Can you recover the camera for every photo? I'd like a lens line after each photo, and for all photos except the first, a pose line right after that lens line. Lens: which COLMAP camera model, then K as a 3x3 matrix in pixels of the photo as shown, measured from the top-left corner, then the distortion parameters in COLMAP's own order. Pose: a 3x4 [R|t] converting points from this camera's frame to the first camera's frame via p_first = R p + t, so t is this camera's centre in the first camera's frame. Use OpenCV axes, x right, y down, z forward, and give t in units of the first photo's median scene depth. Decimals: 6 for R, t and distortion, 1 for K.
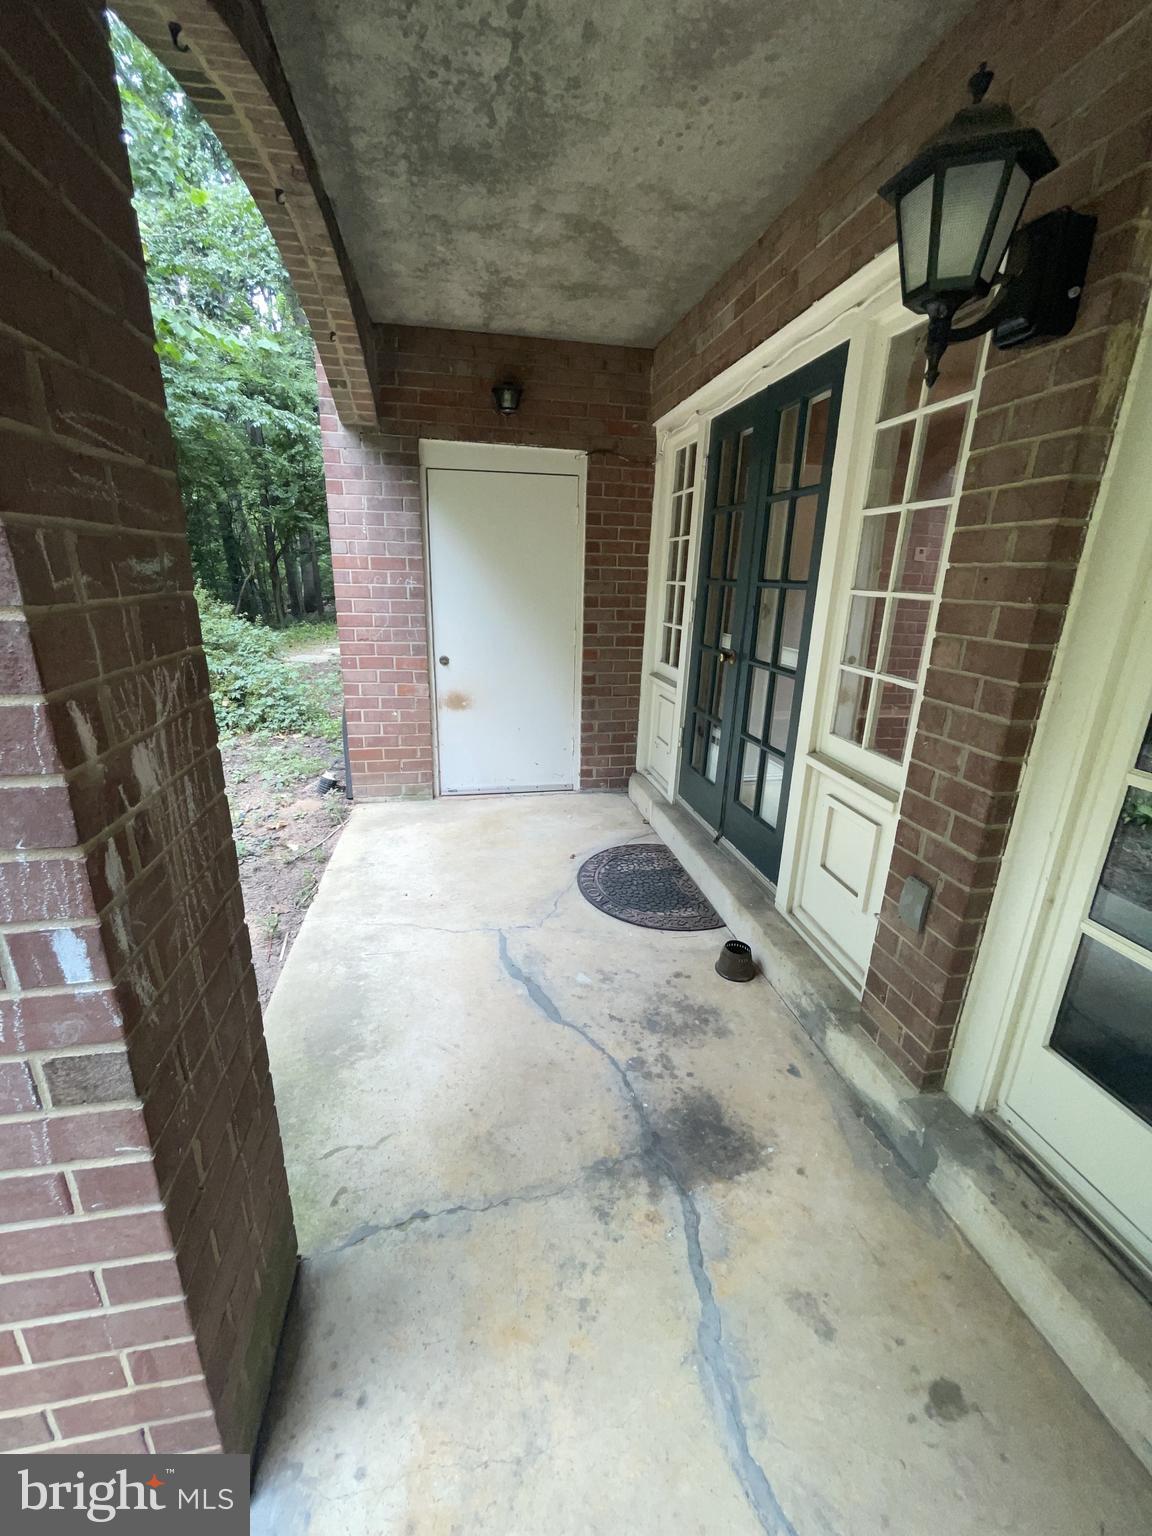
lens RADIAL K [[619.7, 0, 571.8], [0, 619.7, 766.2], [0, 0, 1]] dist [-0.001278, 0.001087]
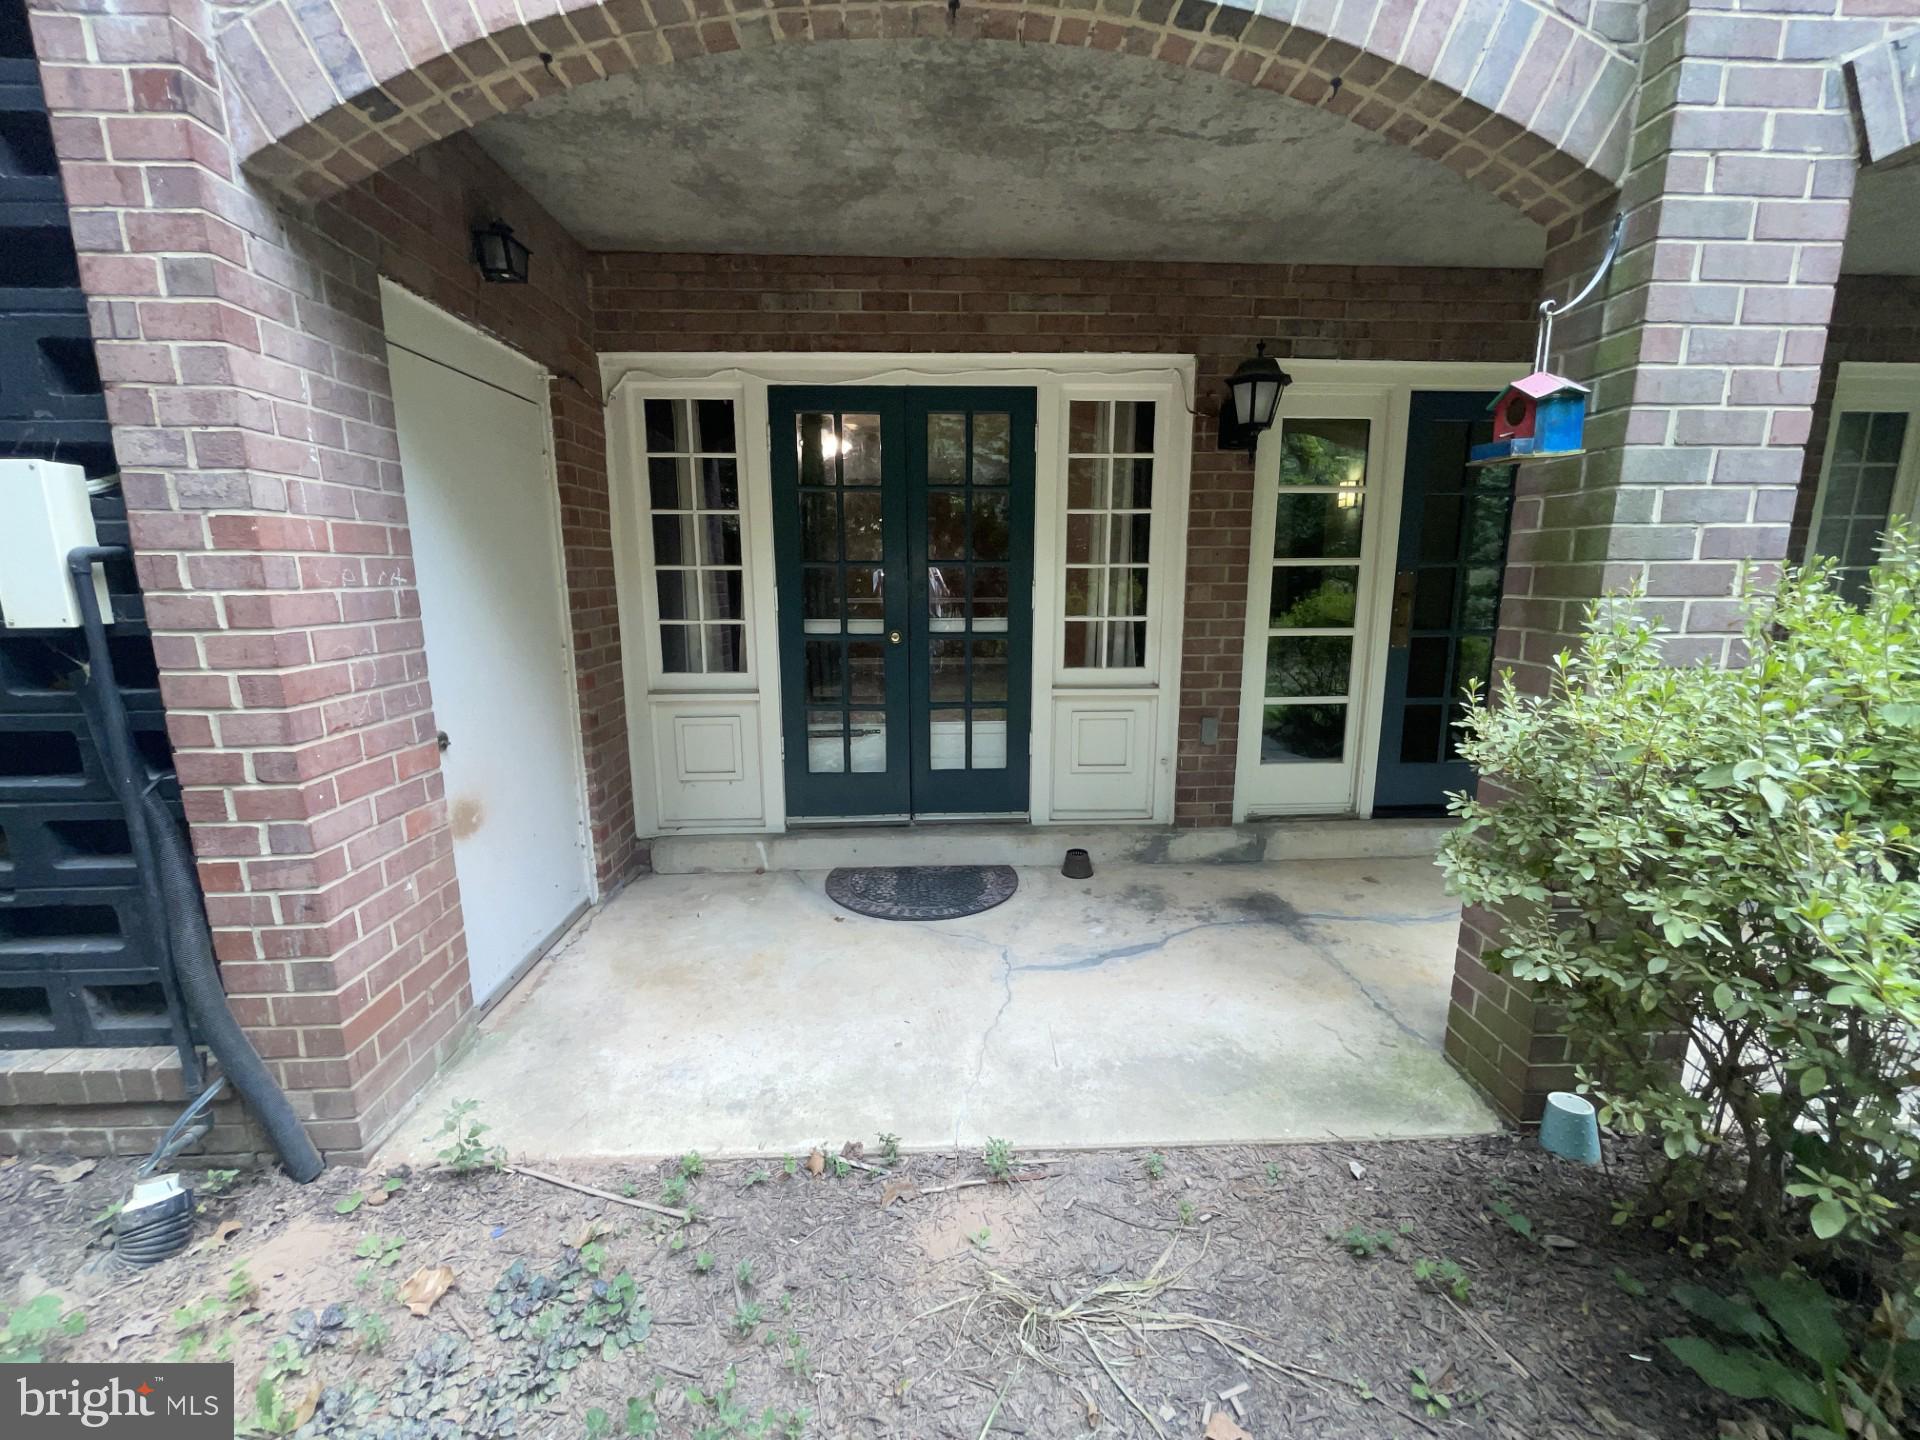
lens RADIAL K [[774.6, 0, 954.7], [0, 774.6, 719.5], [0, 0, 1]] dist [-0.001278, 0.001087]
pose [[0.142218, -0.212611, 0.966732, -0.952430], [0.298474, 0.940411, 0.162914, -0.221217], [-0.943762, 0.265375, 0.197202, 0.685298]]
